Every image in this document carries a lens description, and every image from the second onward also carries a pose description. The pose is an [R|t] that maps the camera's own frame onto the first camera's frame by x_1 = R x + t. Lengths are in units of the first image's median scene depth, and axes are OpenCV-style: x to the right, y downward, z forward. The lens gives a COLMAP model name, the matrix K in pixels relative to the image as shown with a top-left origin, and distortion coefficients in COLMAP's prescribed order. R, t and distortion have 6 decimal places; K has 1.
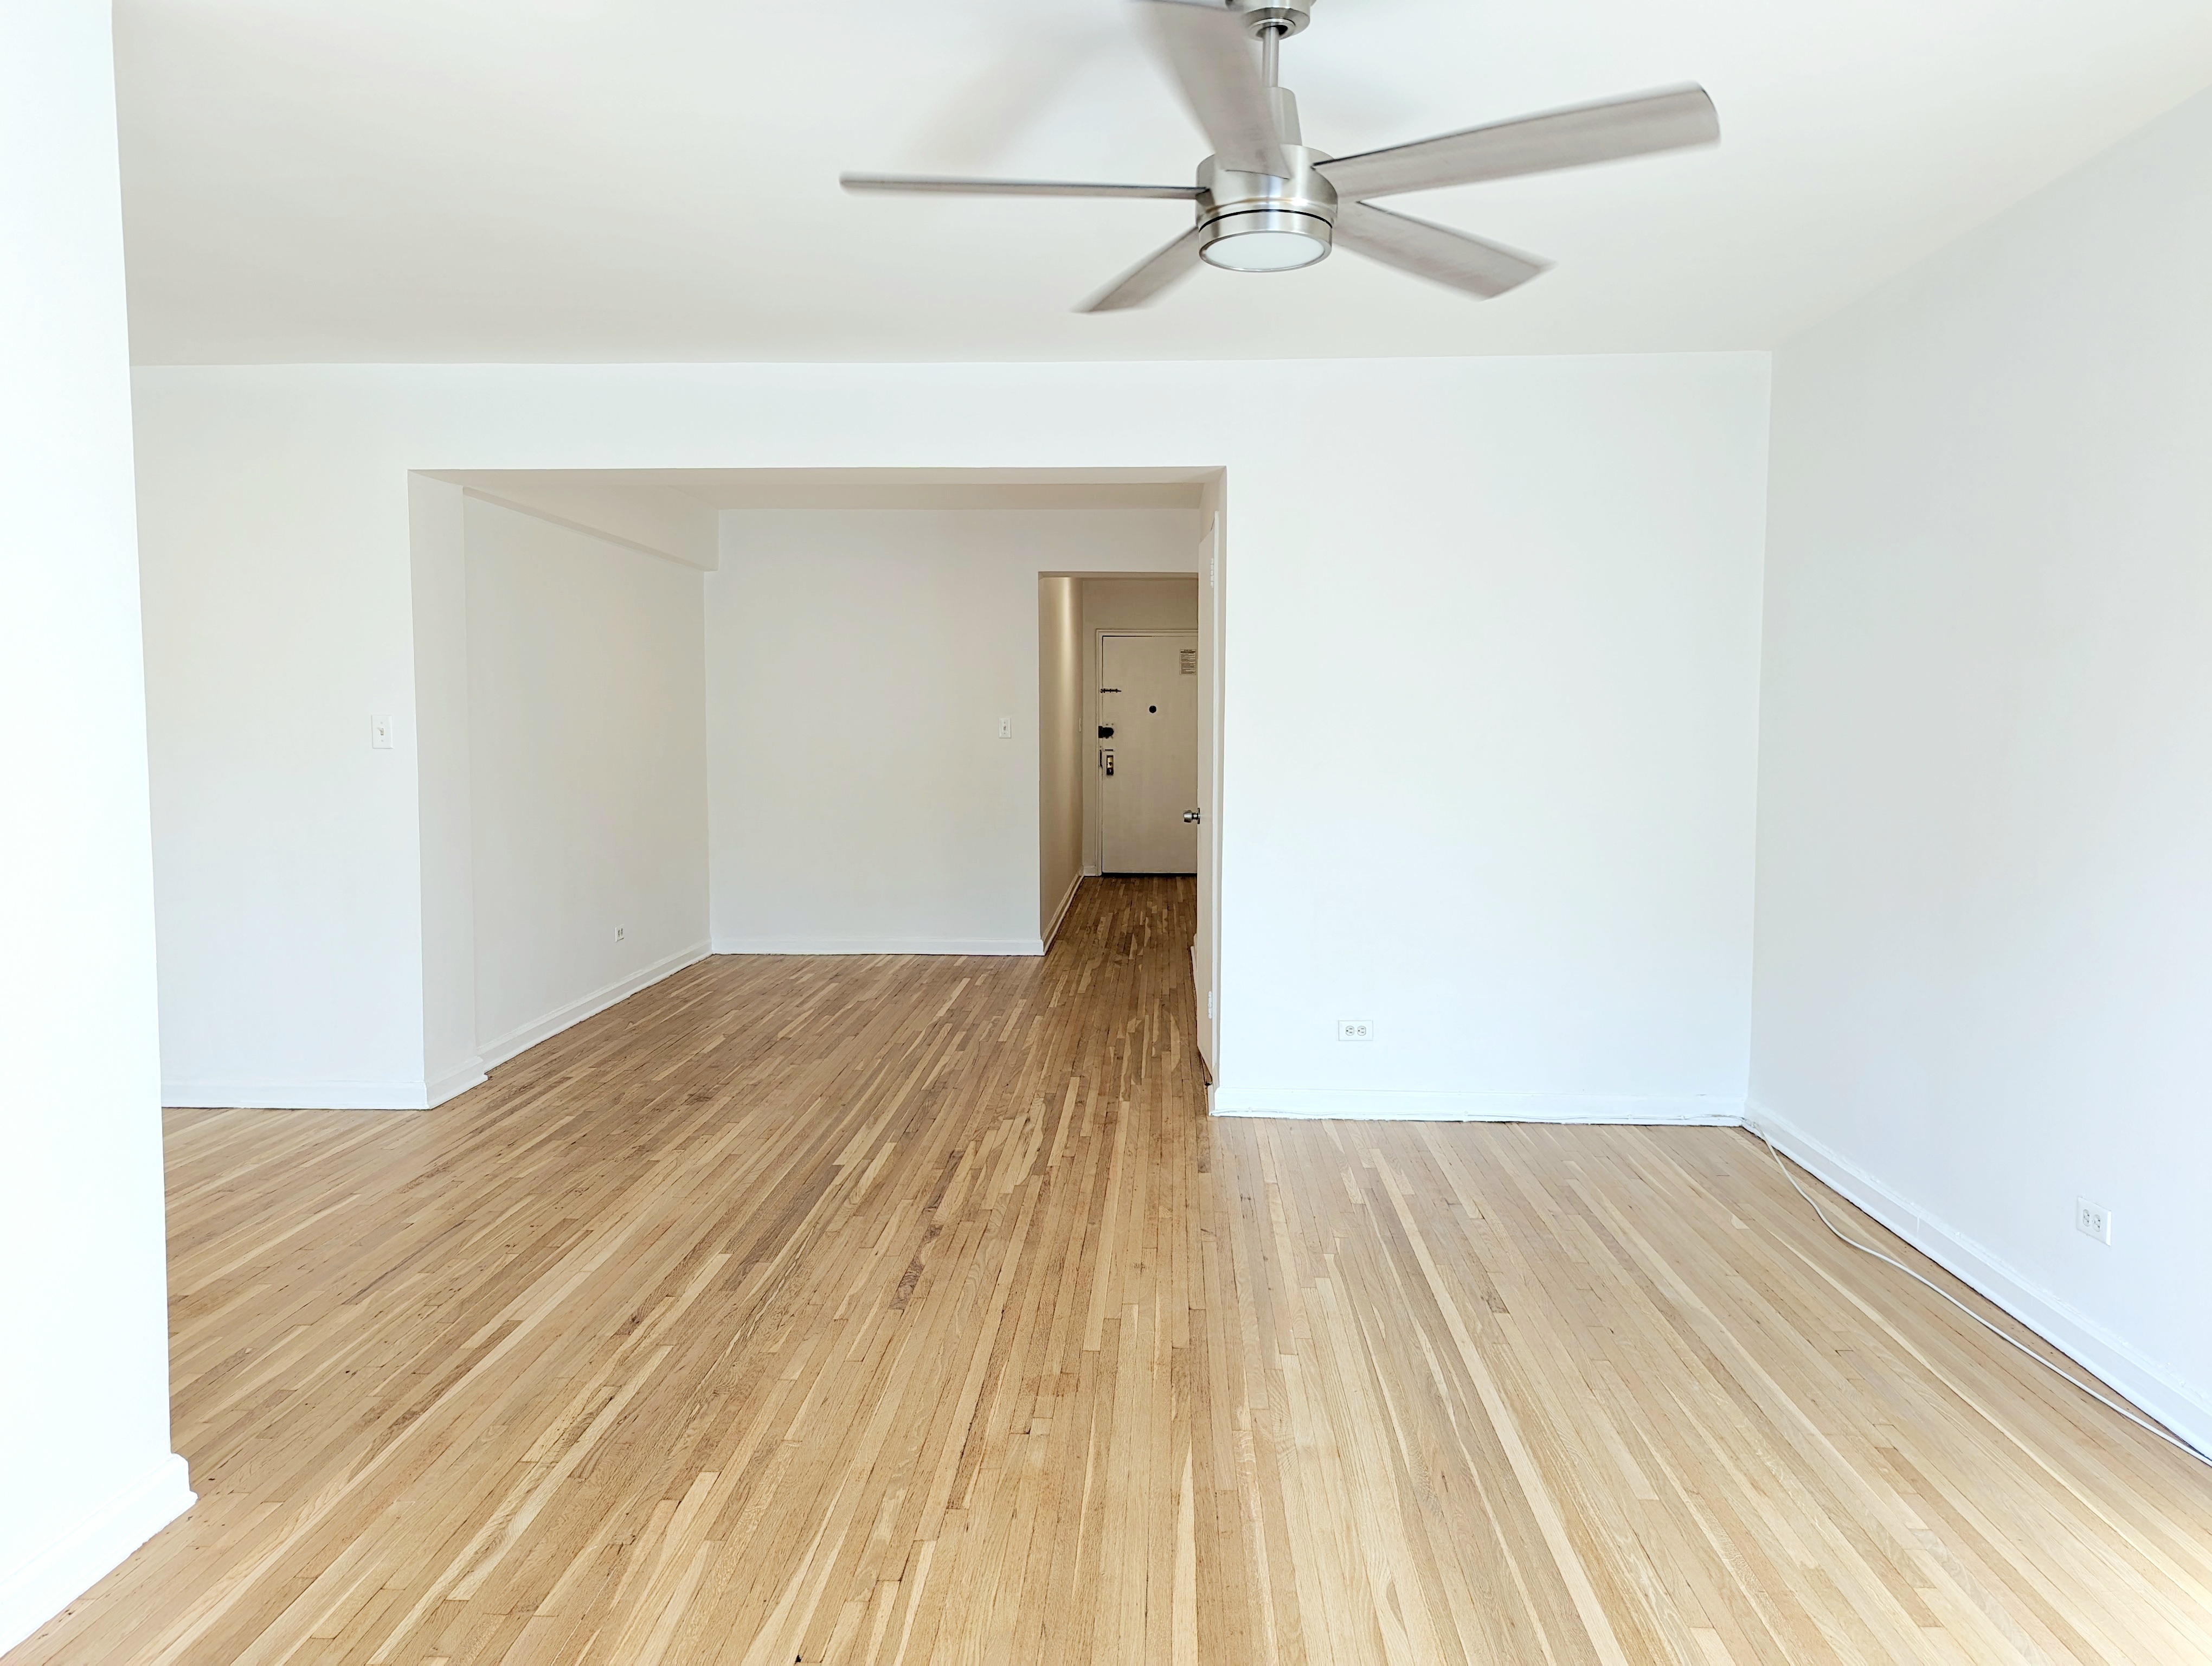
lens RADIAL K [[1655.2, 0, 1103.4], [0, 1655.2, 830.4], [0, 0, 1]] dist [0.032365, -0.004879]
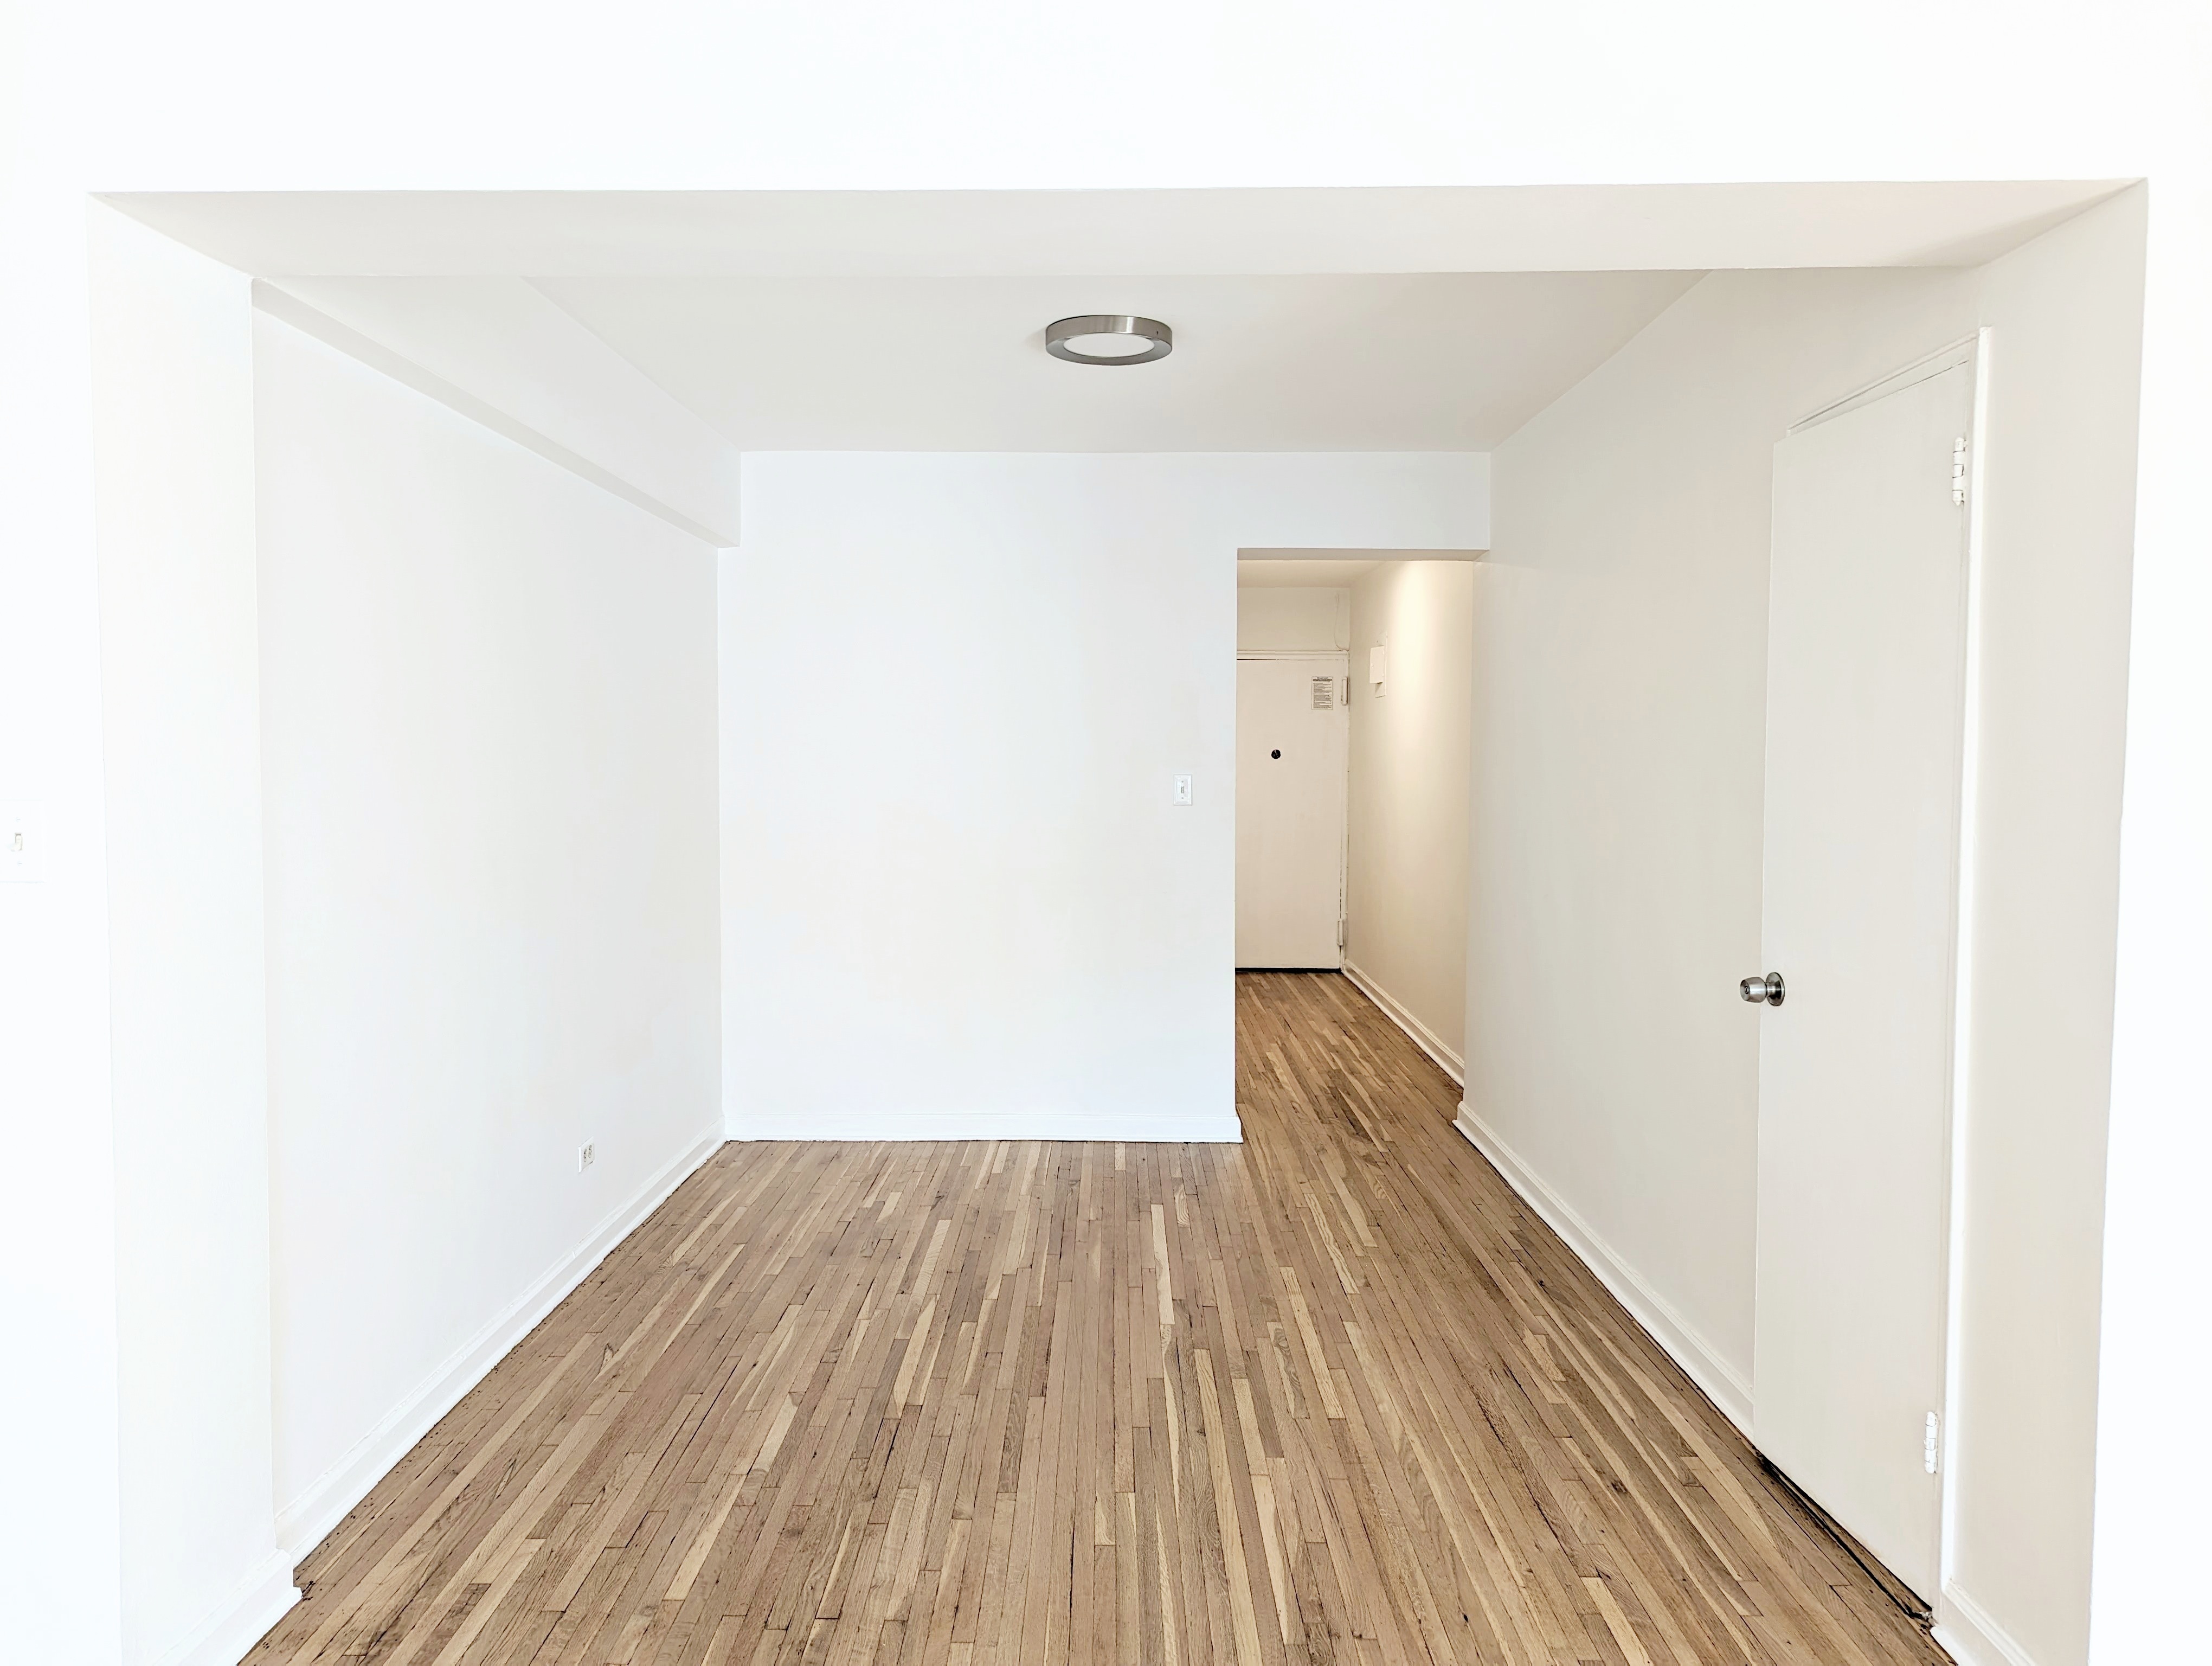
lens RADIAL K [[1655.2, 0, 1099.1], [0, 1655.2, 835.3], [0, 0, 1]] dist [0.032365, -0.004879]
pose [[0.999658, -0.001589, 0.026108, -0.152067], [0.002077, 0.999823, -0.018675, -0.045074], [-0.026073, 0.018723, 0.999485, 0.493327]]
